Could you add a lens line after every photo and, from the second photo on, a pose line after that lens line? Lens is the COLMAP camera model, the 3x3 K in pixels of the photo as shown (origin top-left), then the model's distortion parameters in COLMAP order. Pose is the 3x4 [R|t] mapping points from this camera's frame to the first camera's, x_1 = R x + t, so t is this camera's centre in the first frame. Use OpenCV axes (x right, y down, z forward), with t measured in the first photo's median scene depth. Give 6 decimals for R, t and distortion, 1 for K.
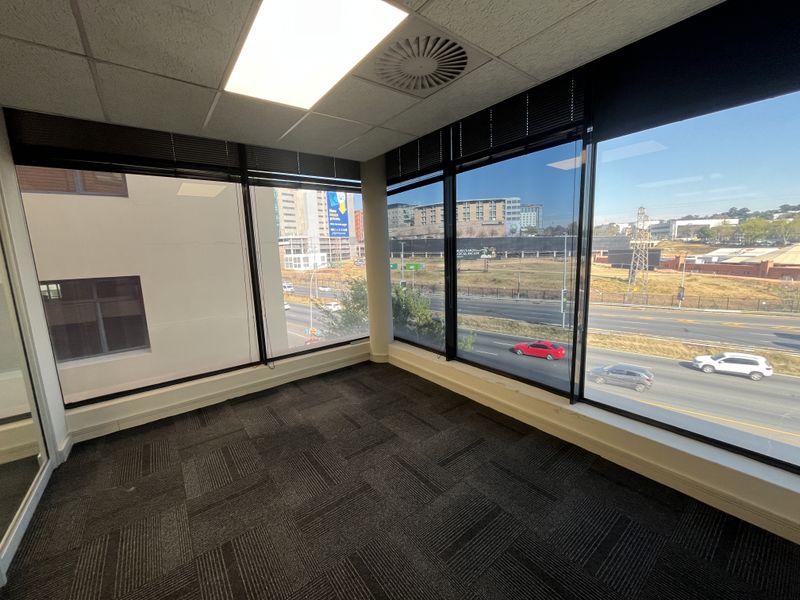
lens RADIAL K [[323.0, 0, 399.0], [0, 323.0, 300.1], [0, 0, 1]] dist [0.000165, -0.000101]
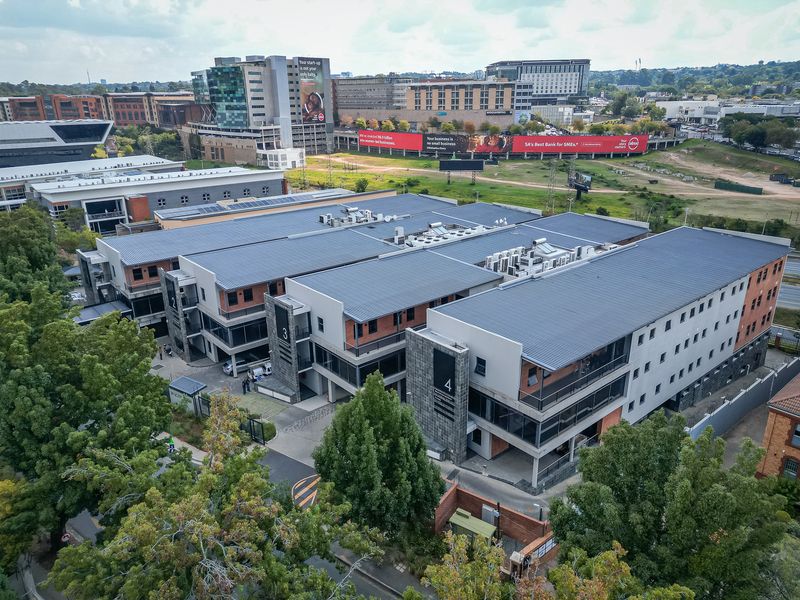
lens RADIAL K [[563.9, 0, 400.3], [0, 563.9, 301.7], [0, 0, 1]] dist [0.004792, 0.000495]
pose [[0.998725, 0.002656, 0.050411, -0.040810], [-0.012341, 0.981159, 0.192806, -0.034933], [-0.048949, -0.193183, 0.979941, -0.532776]]
